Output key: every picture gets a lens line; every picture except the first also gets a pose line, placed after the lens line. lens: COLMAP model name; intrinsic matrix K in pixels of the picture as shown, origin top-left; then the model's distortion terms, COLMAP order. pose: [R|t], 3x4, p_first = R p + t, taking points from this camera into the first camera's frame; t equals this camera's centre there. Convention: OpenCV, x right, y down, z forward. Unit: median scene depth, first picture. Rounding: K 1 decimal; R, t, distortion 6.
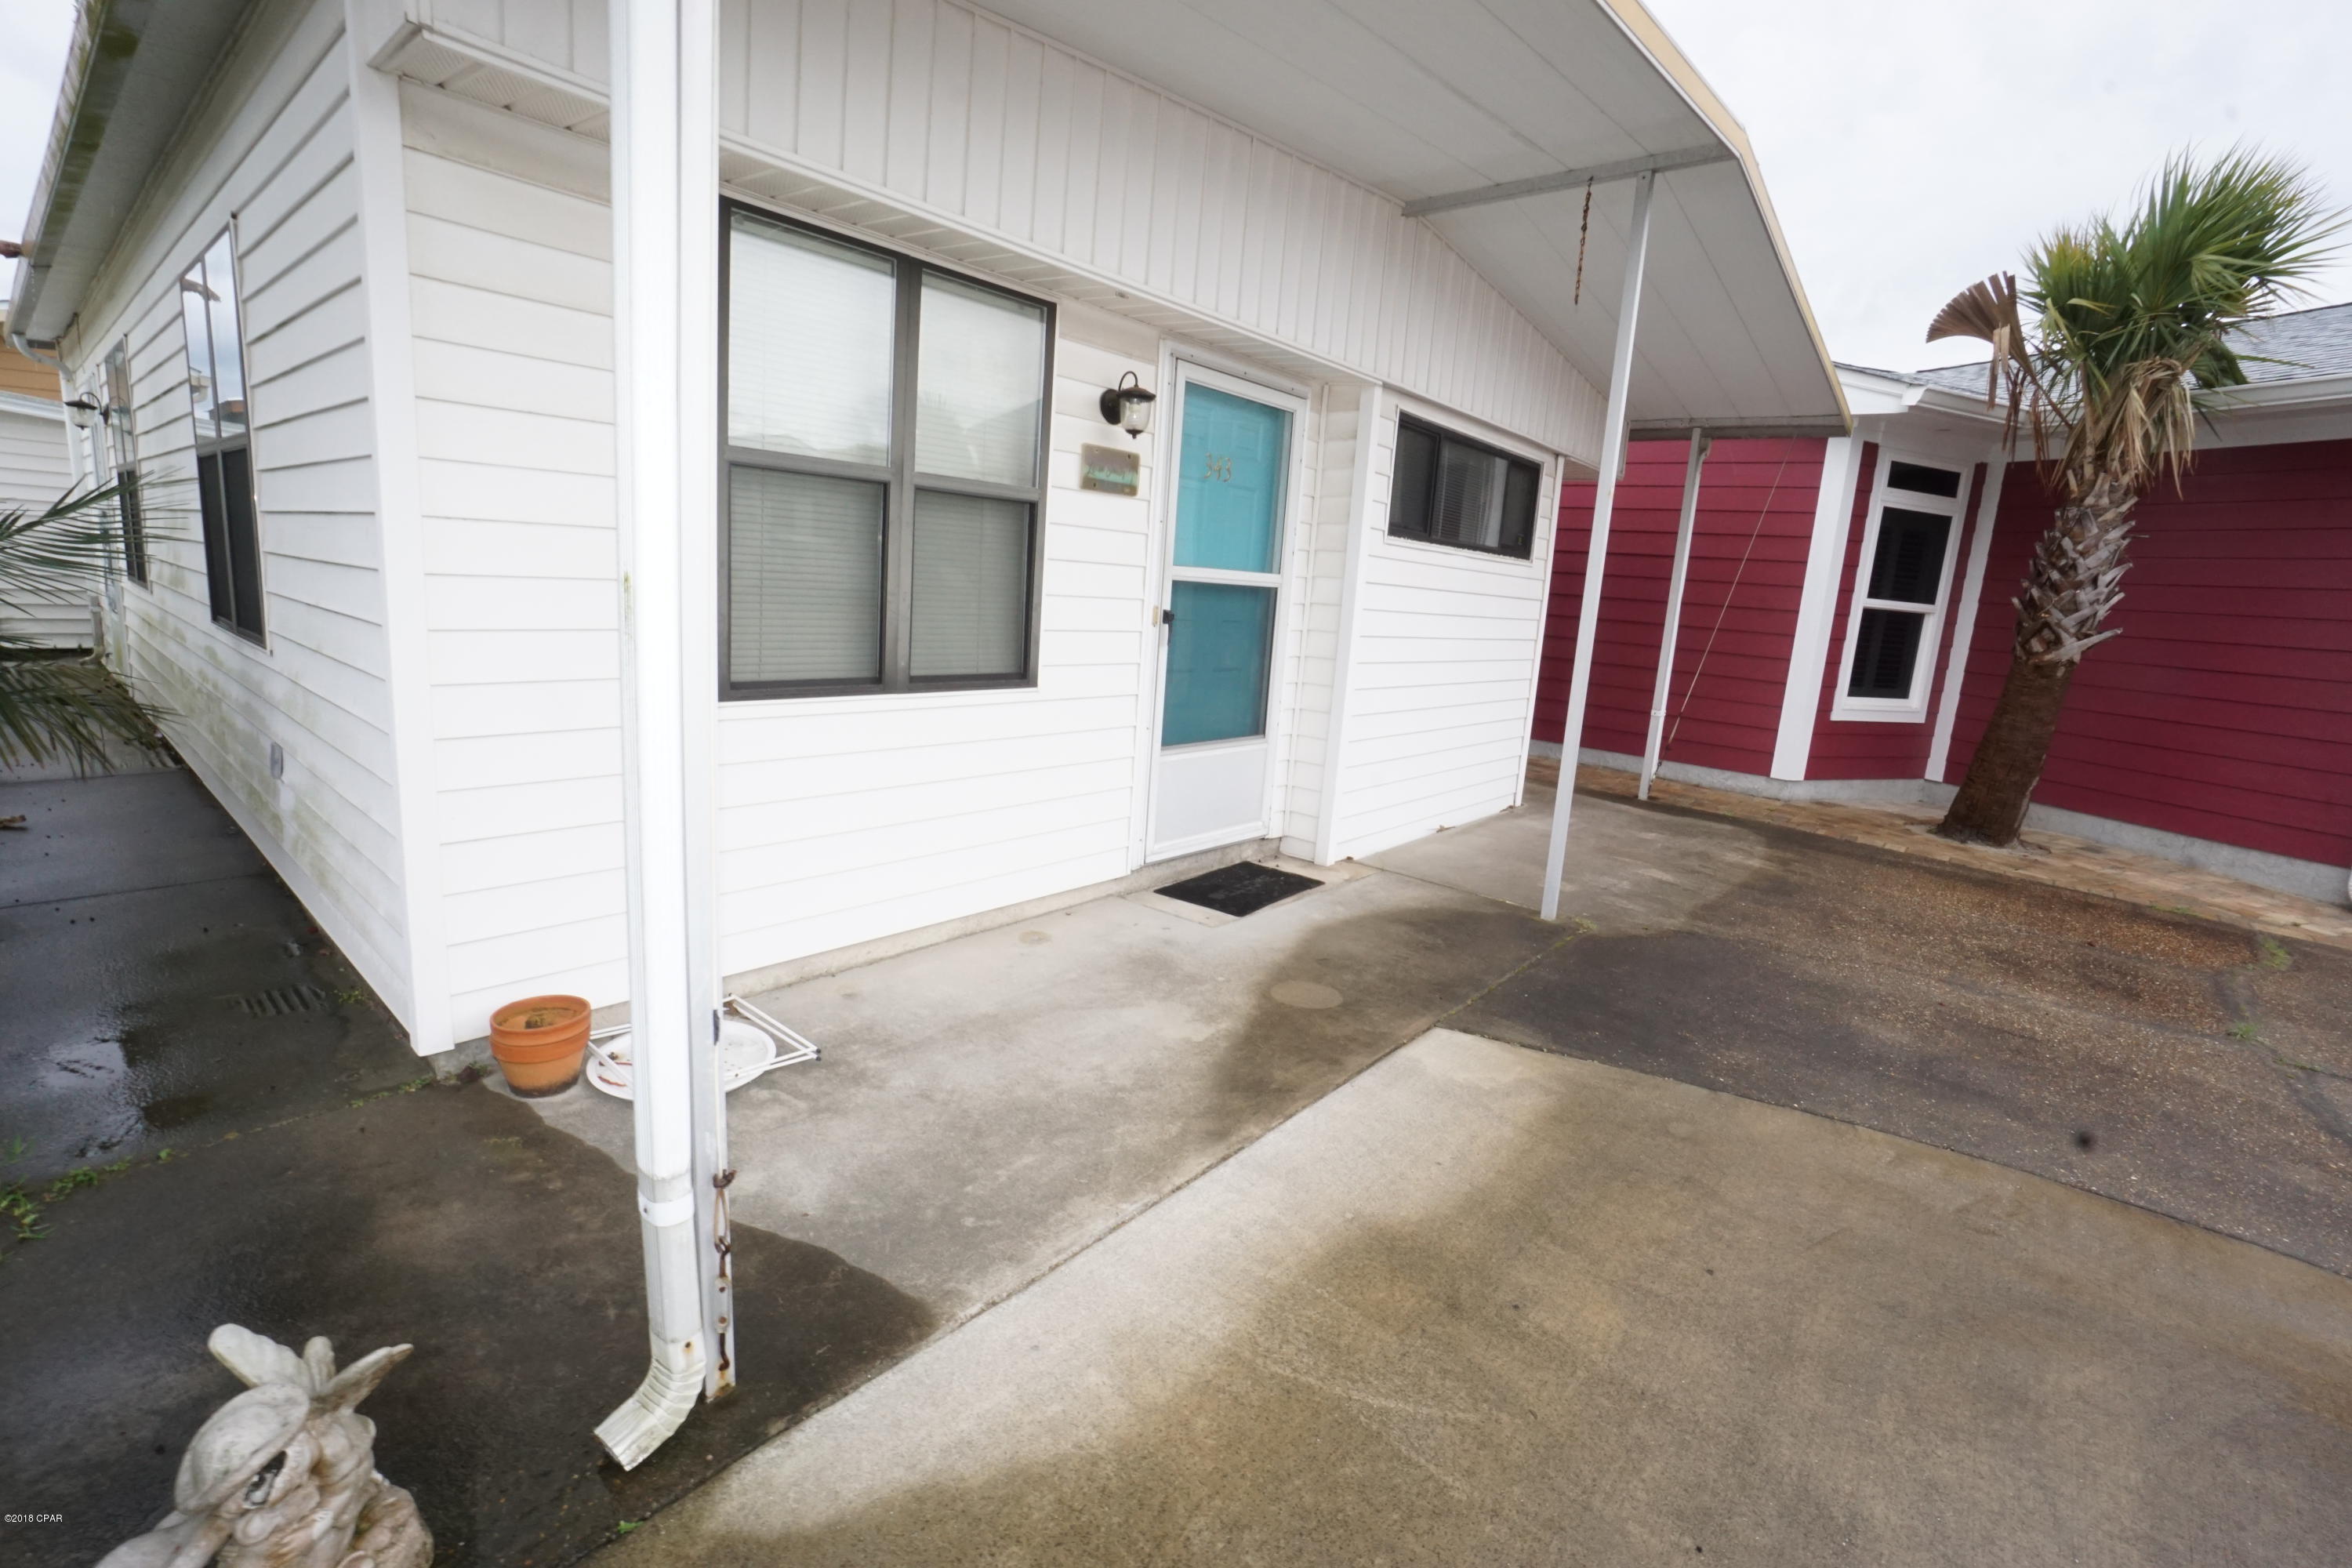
lens RADIAL K [[1038.5, 0, 1165.8], [0, 1038.5, 781.7], [0, 0, 1]] dist [-0.066480, 0.024779]
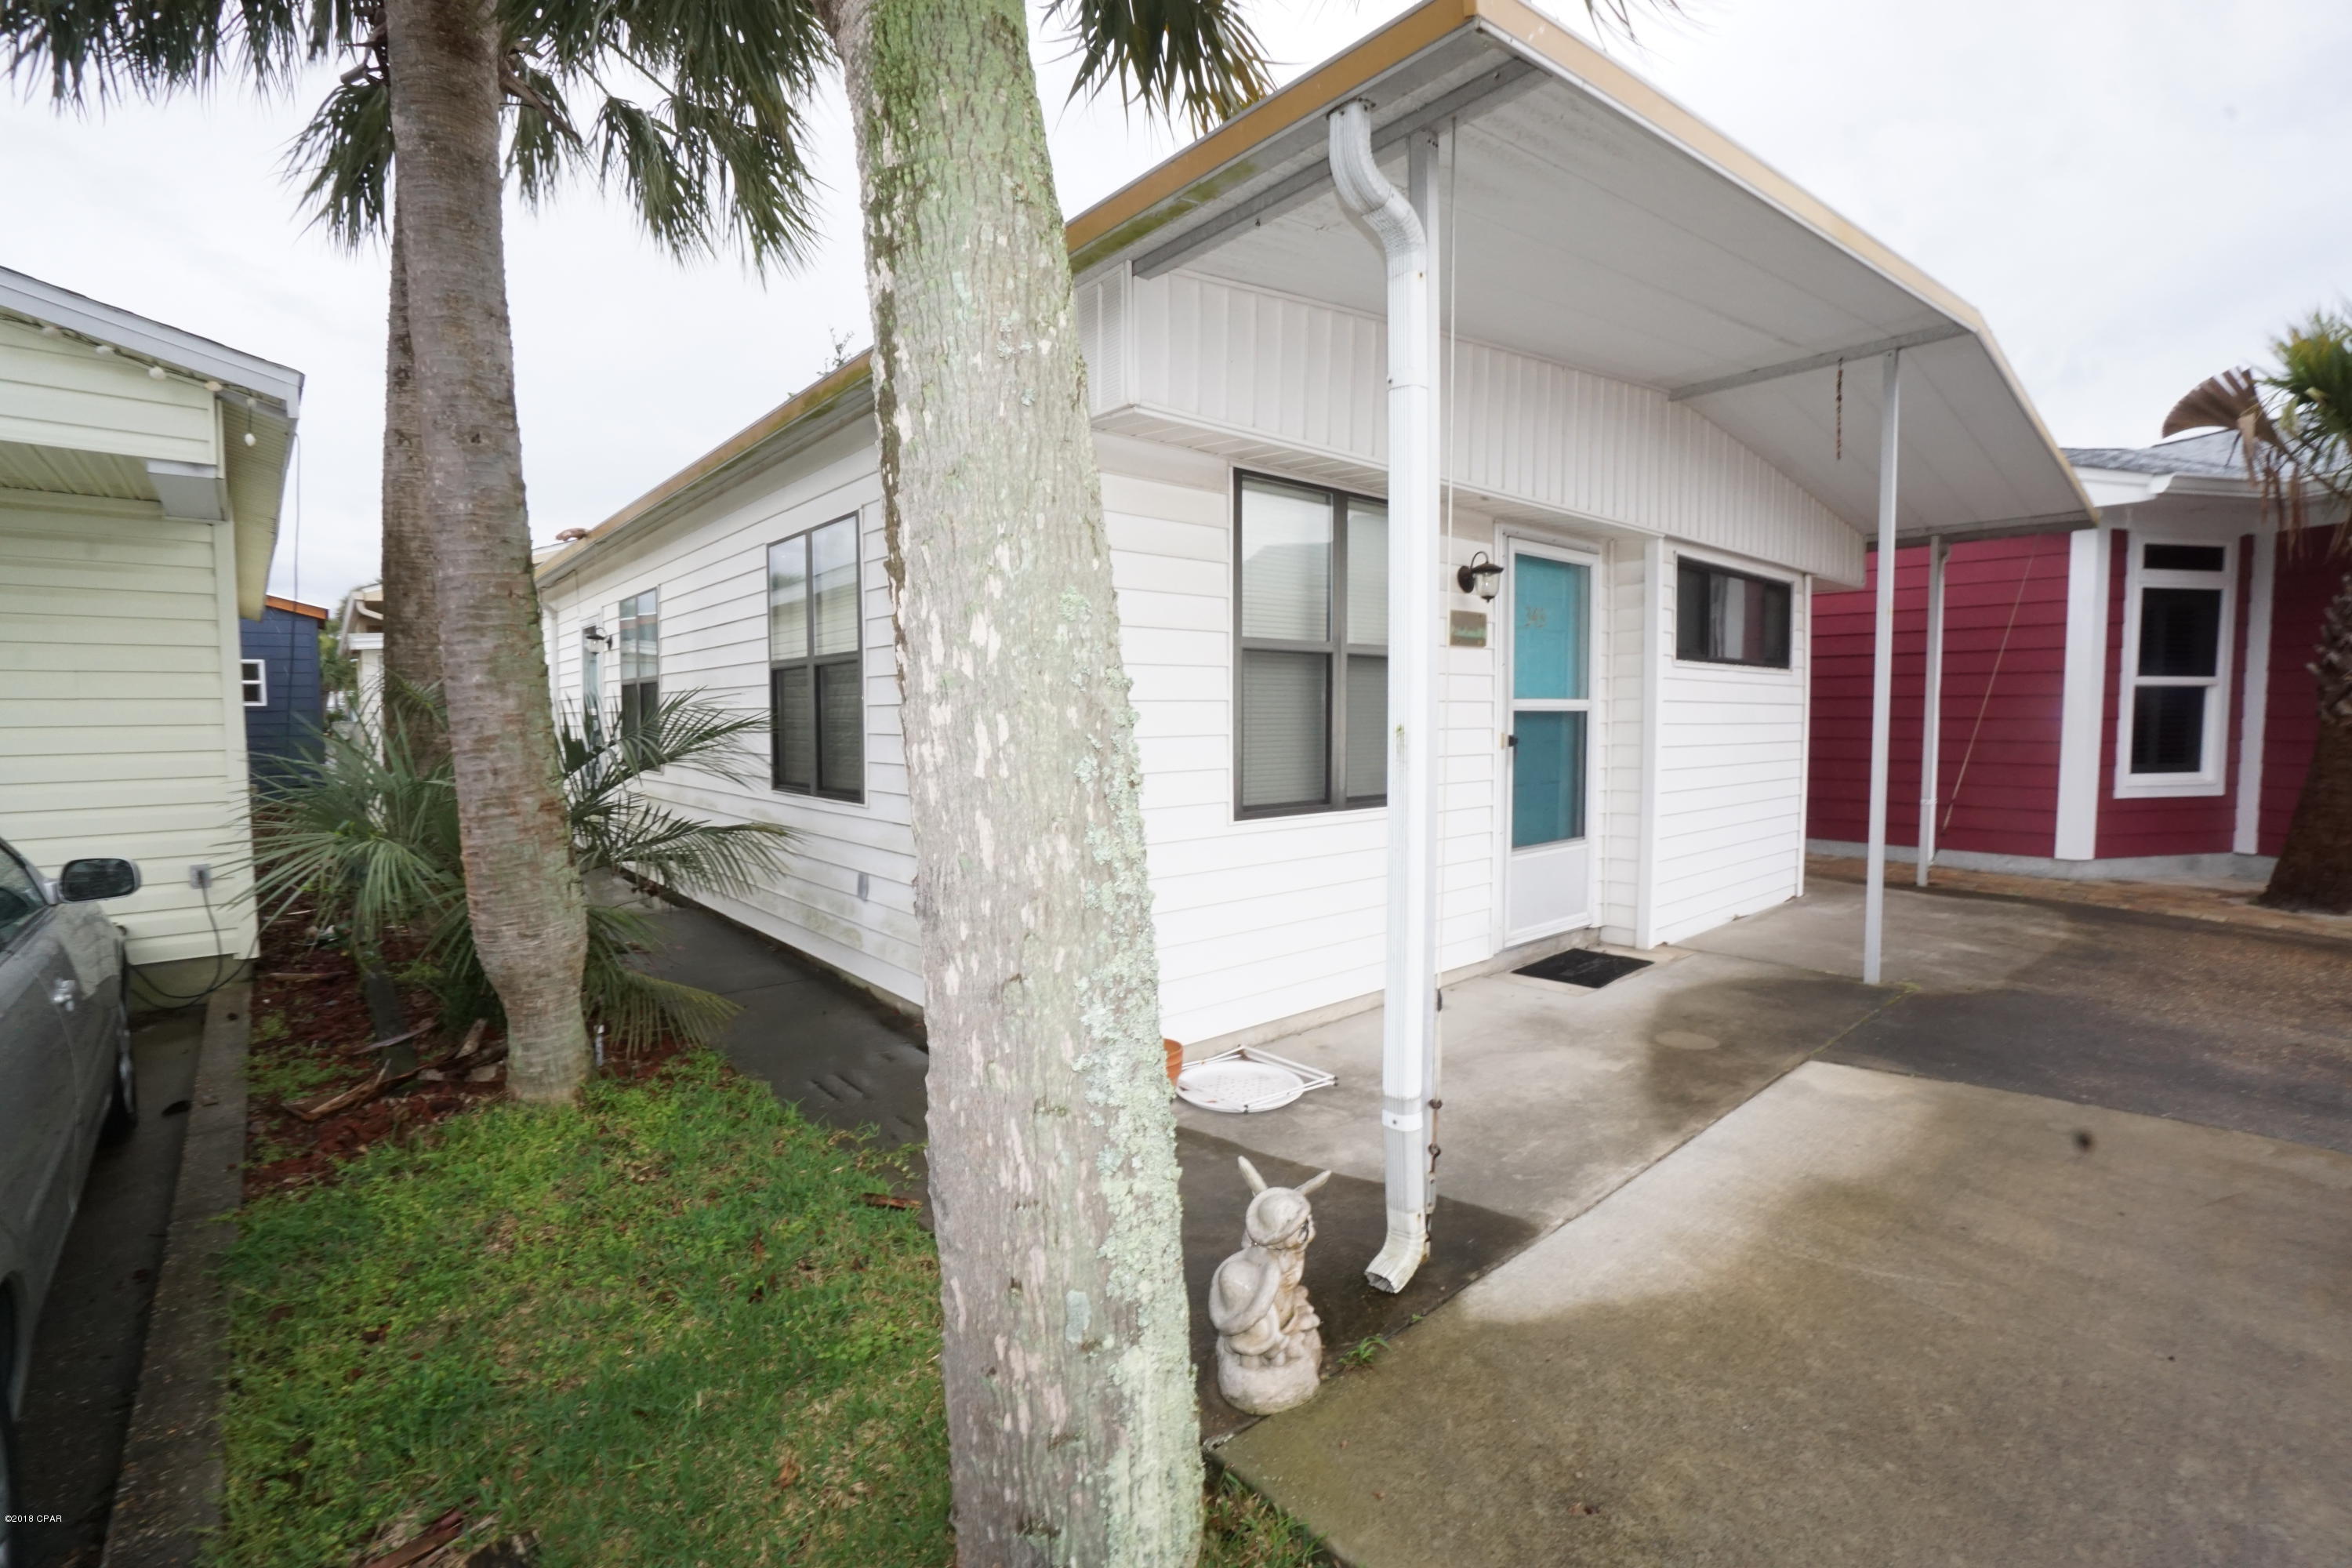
lens RADIAL K [[1038.5, 0, 1165.8], [0, 1038.5, 781.7], [0, 0, 1]] dist [-0.066480, 0.024779]
pose [[0.984353, -0.062209, -0.164859, -0.208118], [0.040015, 0.990081, -0.134680, 0.036145], [0.171602, 0.125976, 0.977079, -0.255168]]
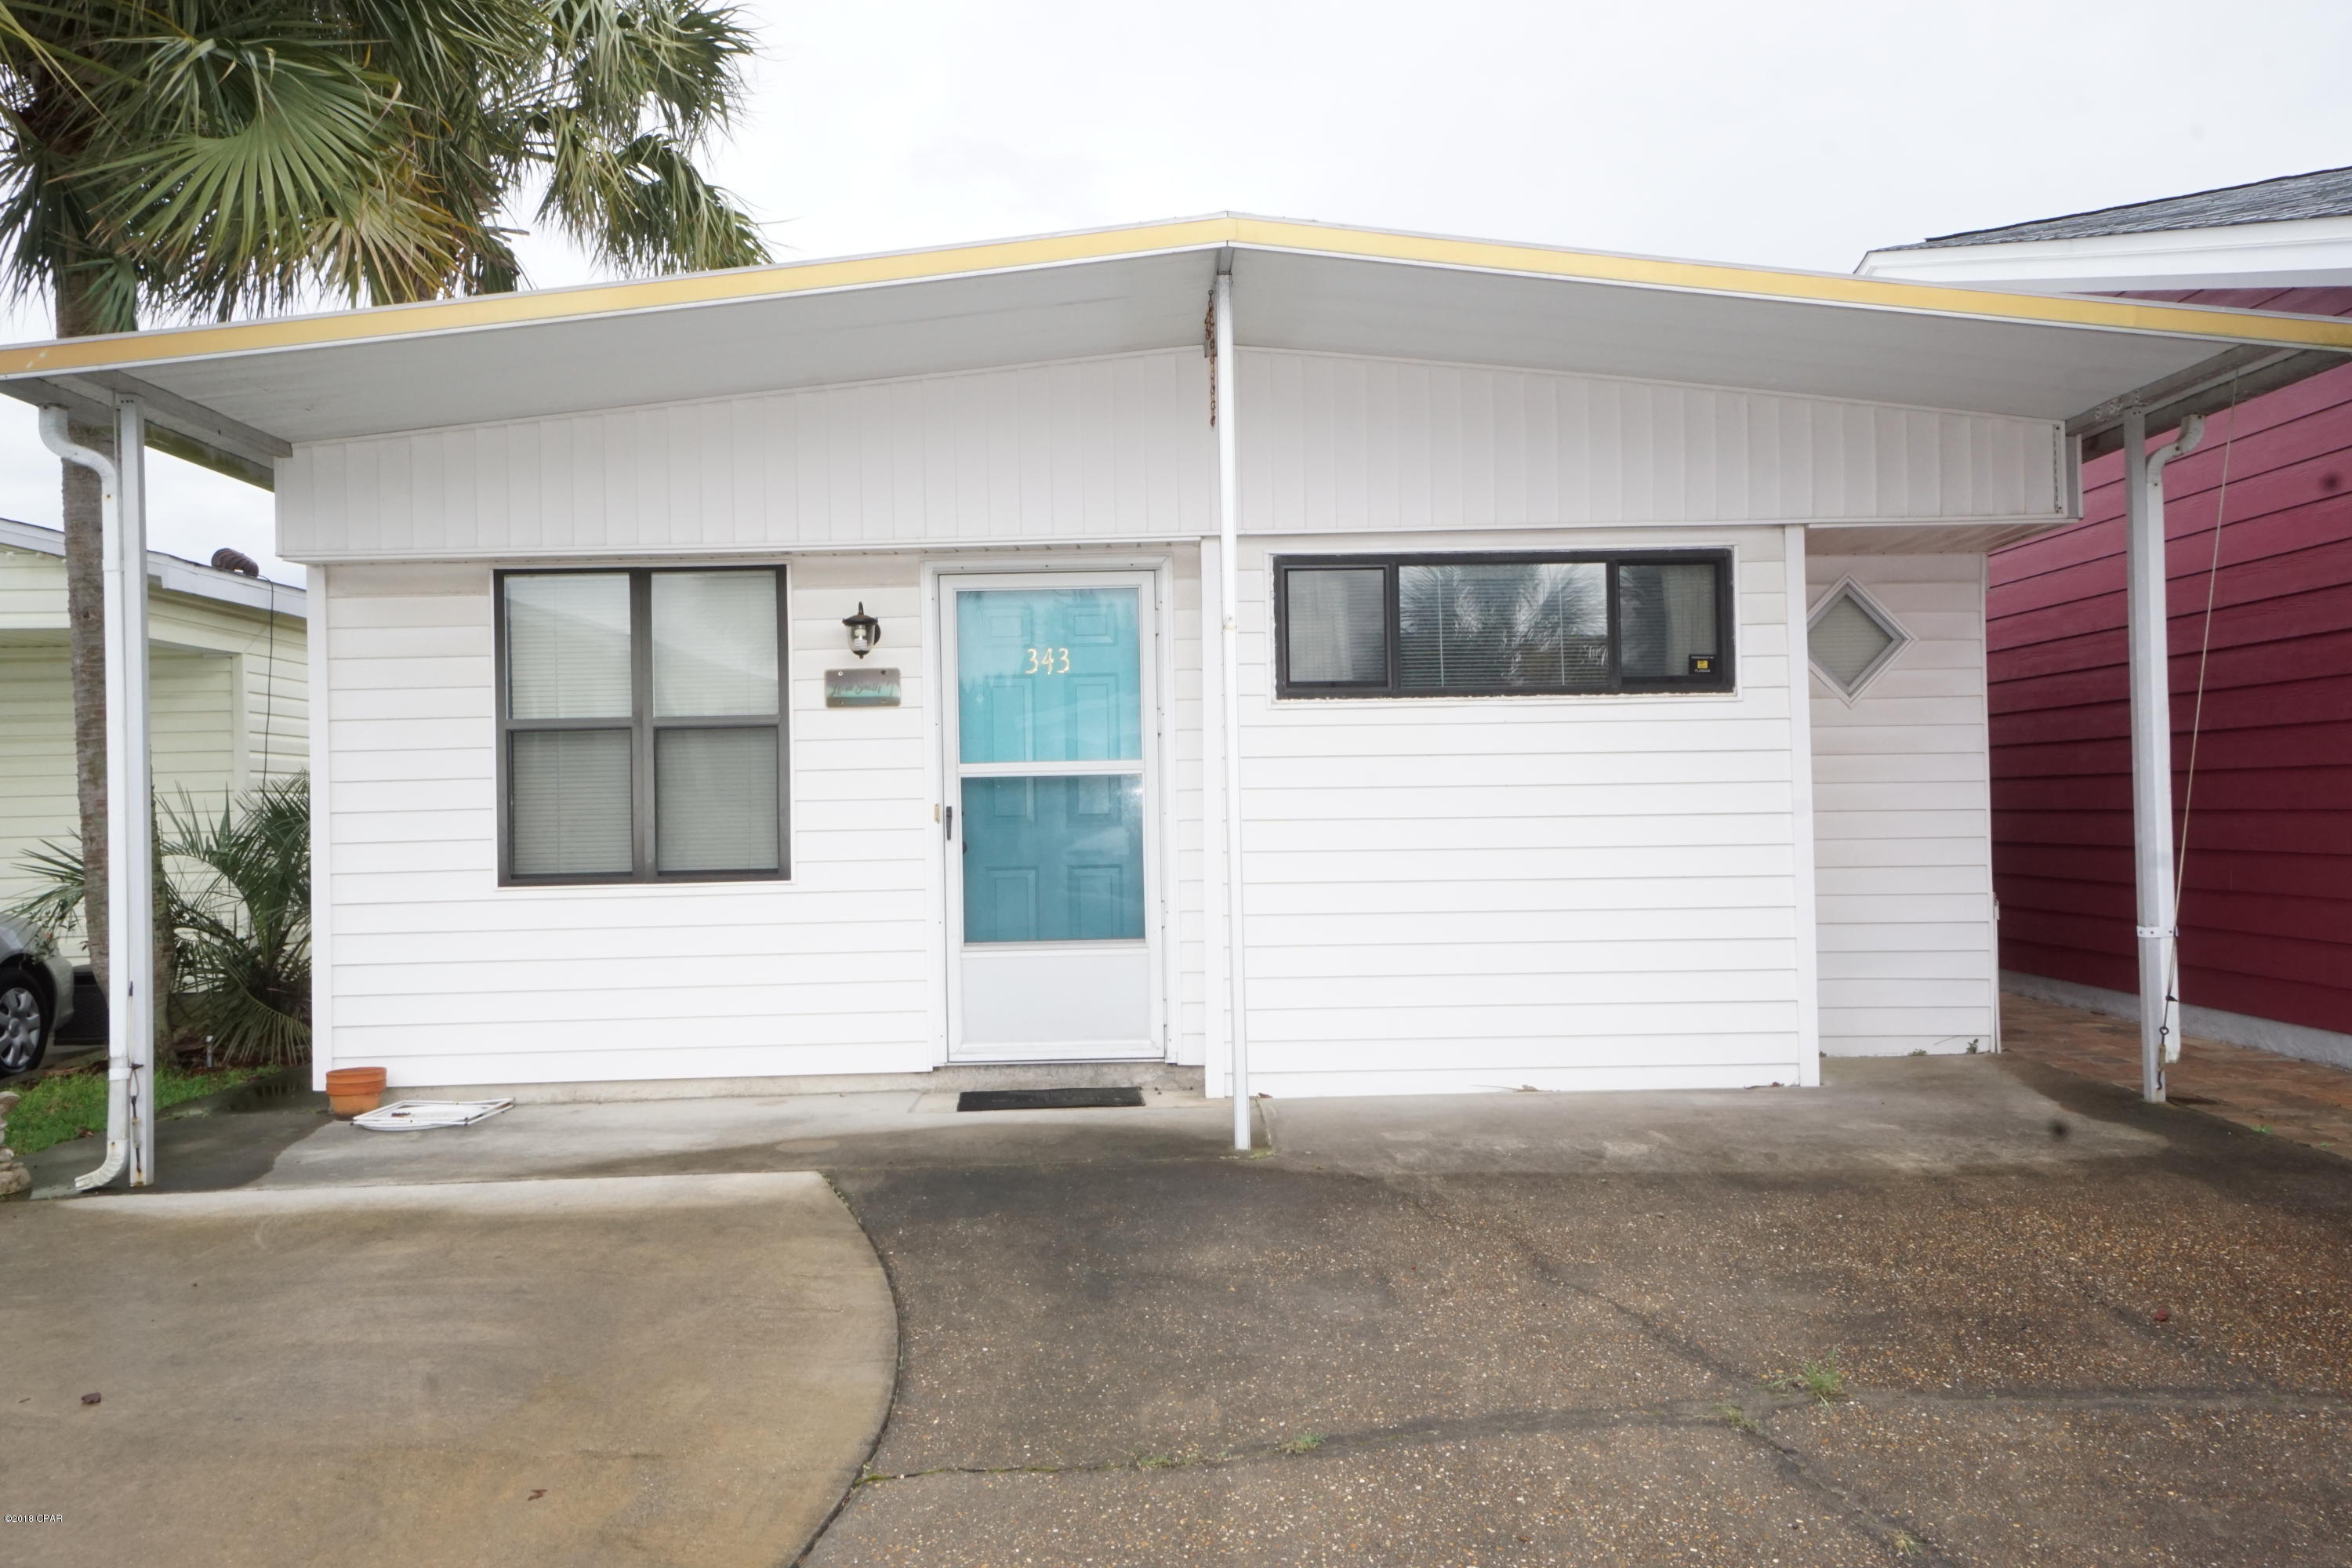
lens RADIAL K [[1773.8, 0, 1176.0], [0, 1773.8, 784.0], [0, 0, 1]] dist [0.004022, 0.001524]
pose [[0.662651, -0.089930, -0.743510, 1.505629], [-0.076675, 0.979402, -0.186798, 0.128020], [0.744993, 0.180791, 0.642106, 0.031148]]
